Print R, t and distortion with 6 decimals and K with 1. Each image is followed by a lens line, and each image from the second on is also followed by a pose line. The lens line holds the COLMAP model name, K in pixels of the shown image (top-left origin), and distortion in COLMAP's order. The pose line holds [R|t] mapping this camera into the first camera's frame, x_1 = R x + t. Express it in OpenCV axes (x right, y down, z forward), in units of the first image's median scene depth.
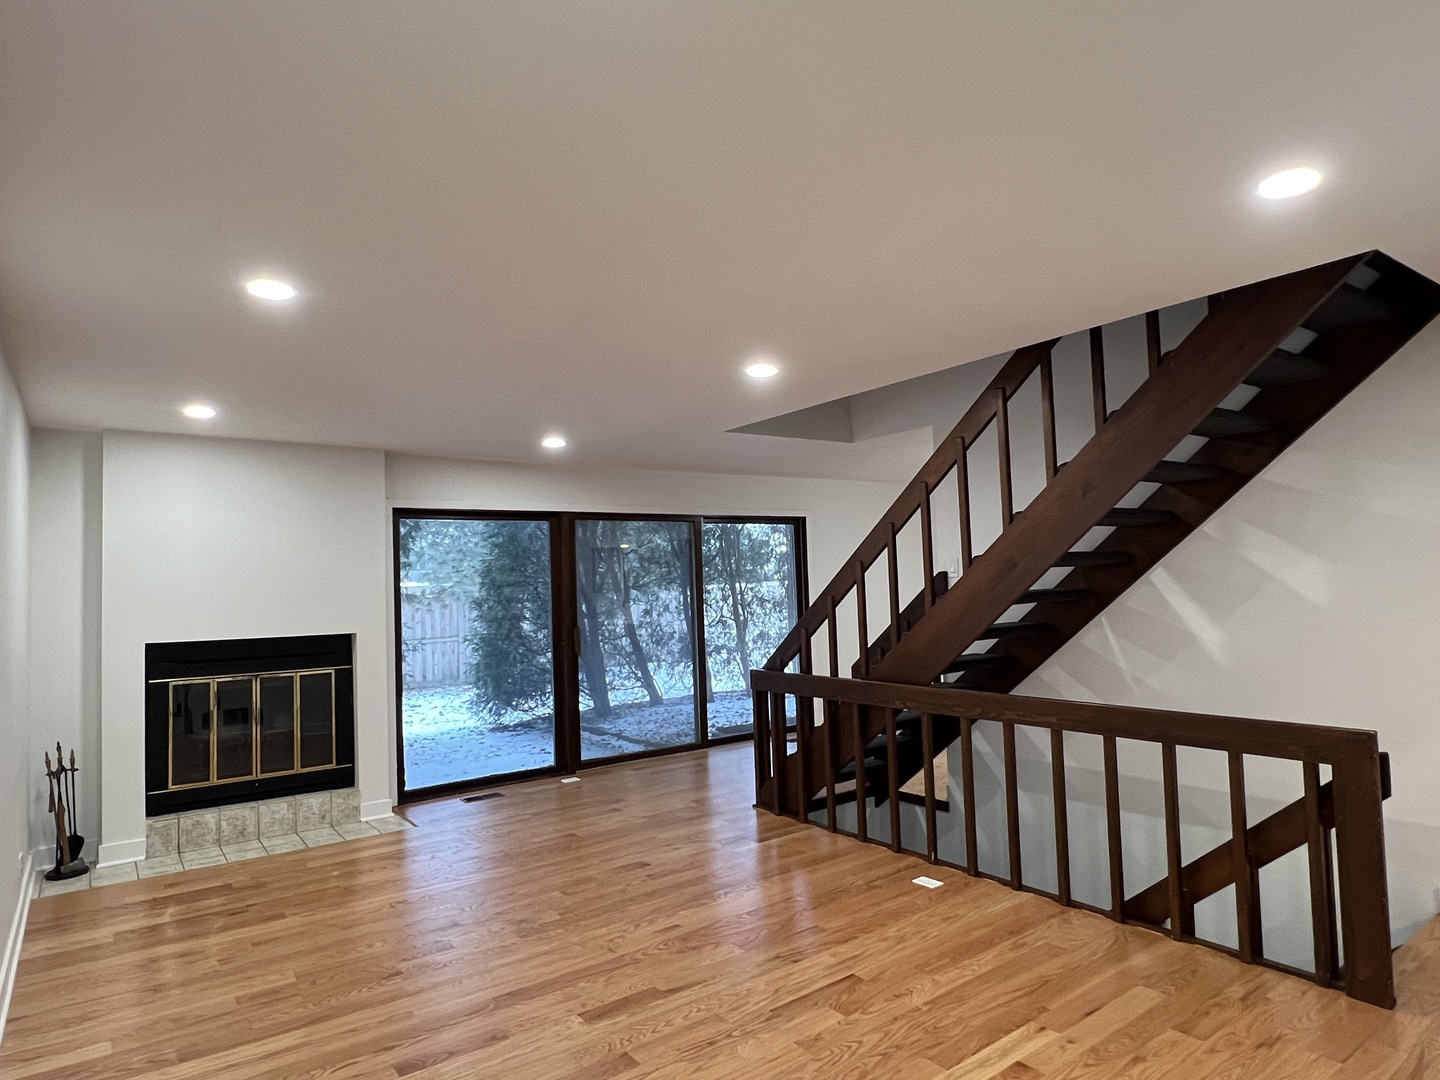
lens RADIAL K [[849.5, 0, 722.0], [0, 849.5, 546.4], [0, 0, 1]] dist [-0.003190, -0.001256]
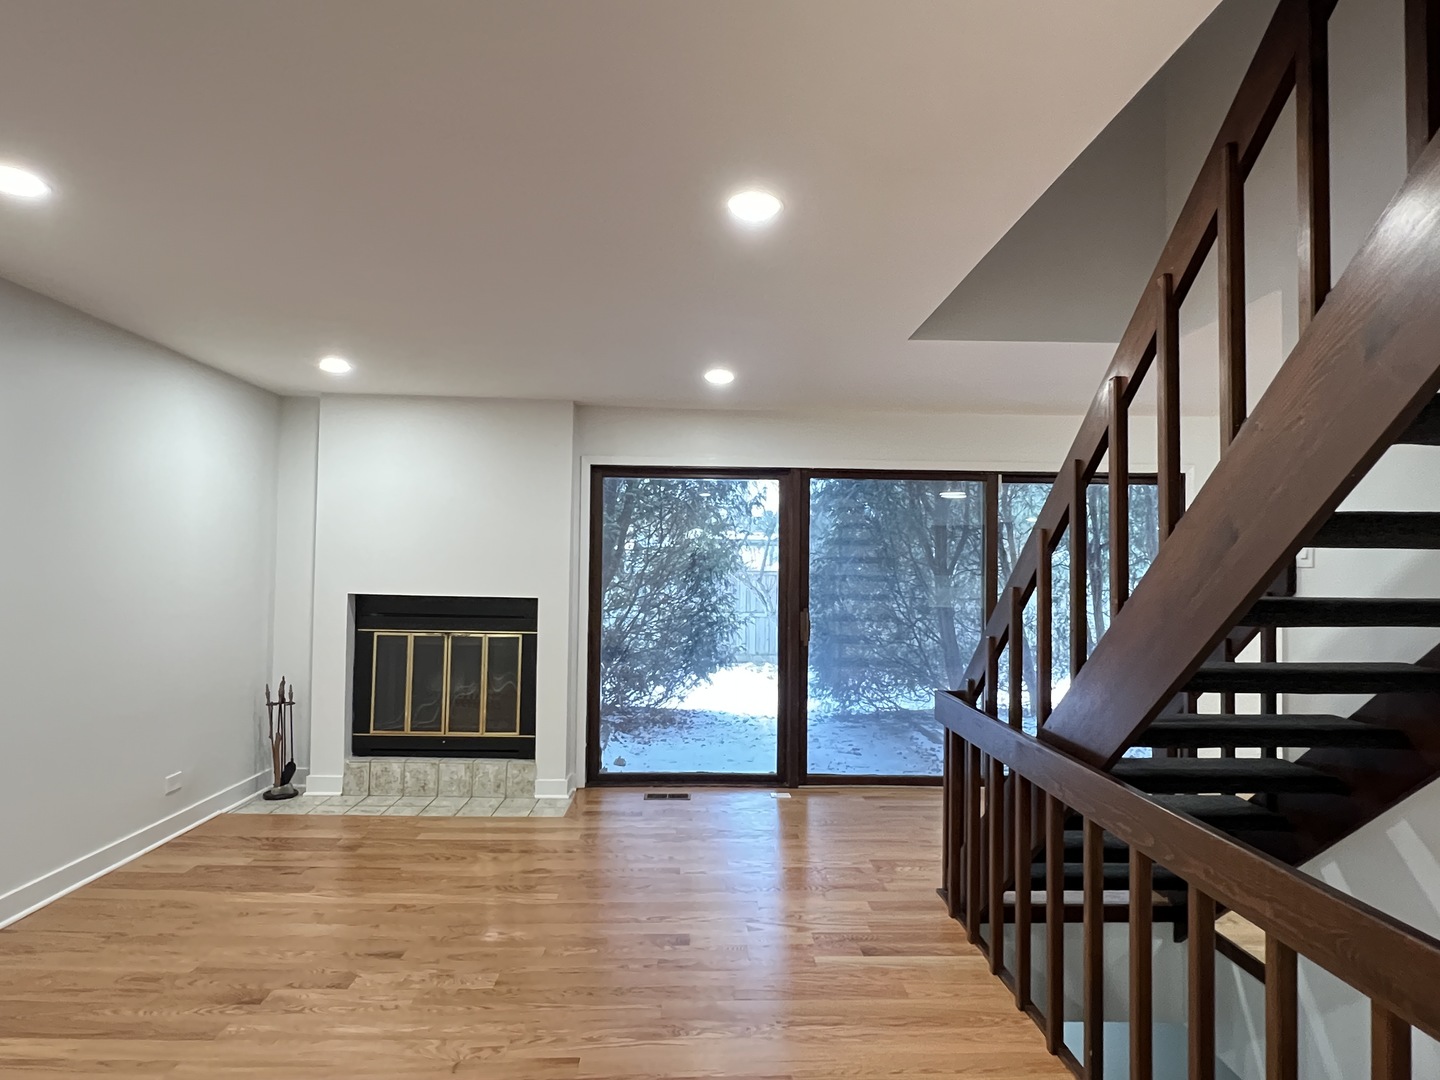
lens RADIAL K [[849.5, 0, 726.3], [0, 849.5, 542.6], [0, 0, 1]] dist [-0.003190, -0.001256]
pose [[0.820941, 0.028561, -0.570298, 0.312887], [-0.016703, 0.999522, 0.026013, 0.014781], [0.570768, -0.011829, 0.821026, 0.395852]]
